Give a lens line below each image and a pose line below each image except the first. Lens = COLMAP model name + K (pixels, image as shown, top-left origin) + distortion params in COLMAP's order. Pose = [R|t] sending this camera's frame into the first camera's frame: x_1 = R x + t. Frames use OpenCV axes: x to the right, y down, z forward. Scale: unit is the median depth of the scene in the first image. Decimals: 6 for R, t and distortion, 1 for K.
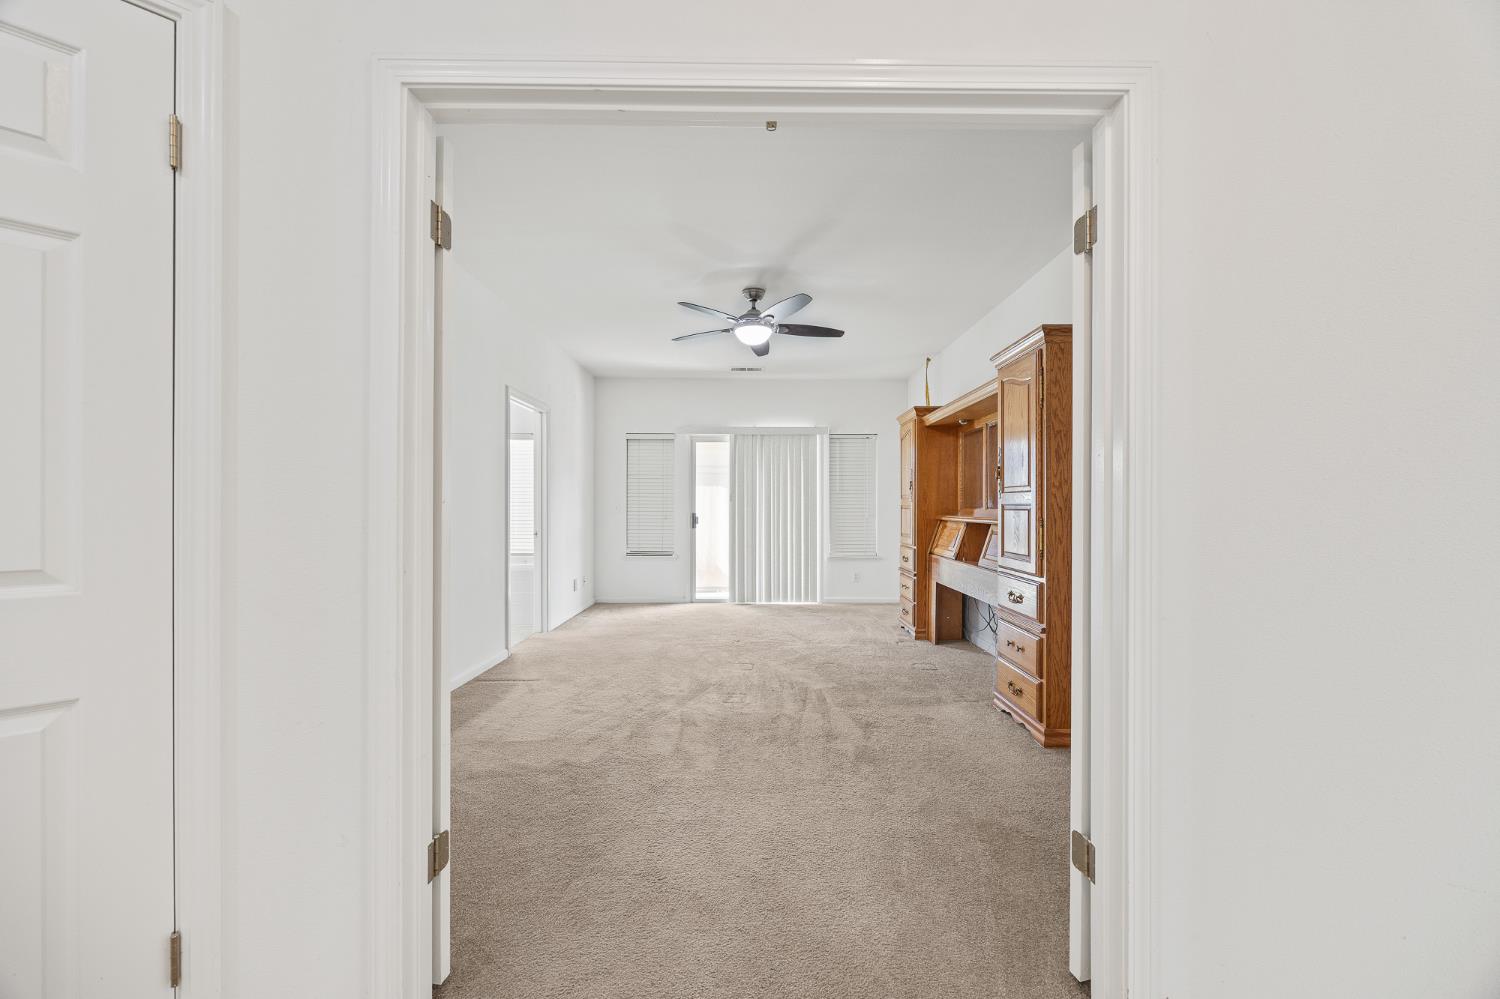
lens RADIAL K [[573.3, 0, 752.3], [0, 573.3, 504.9], [0, 0, 1]] dist [-0.003670, 0.000003]
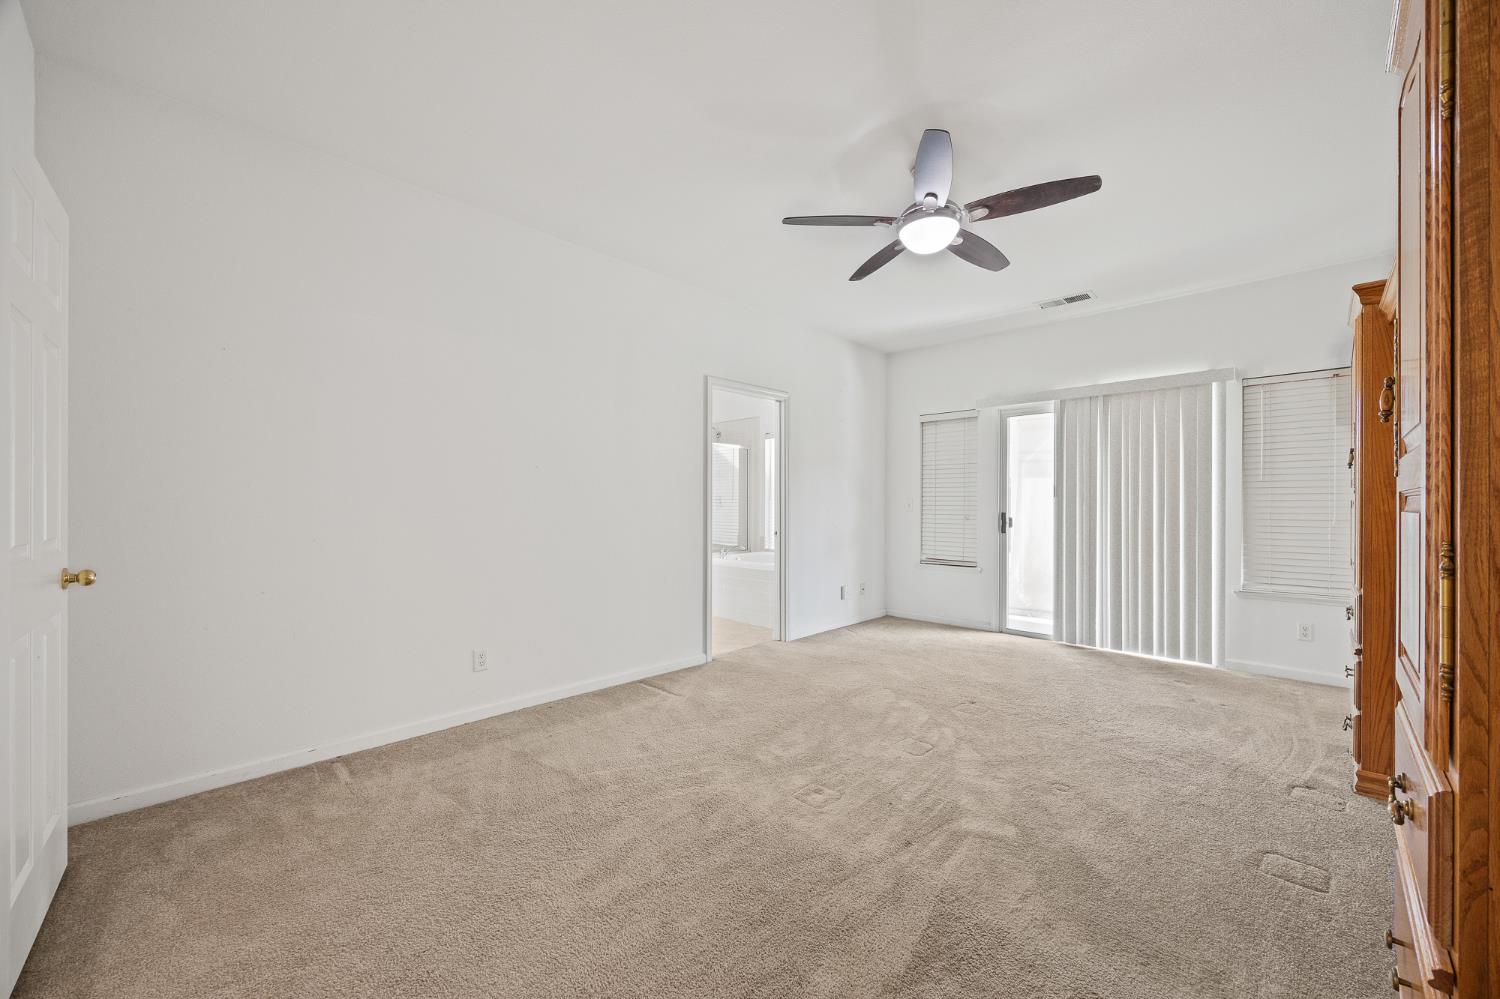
lens RADIAL K [[573.3, 0, 754.3], [0, 573.3, 503.4], [0, 0, 1]] dist [-0.003670, 0.000003]
pose [[0.714282, -0.002312, -0.699855, 0.189267], [0.001559, 0.999997, -0.001712, 0.003075], [0.699857, 0.000132, 0.714283, 0.244337]]
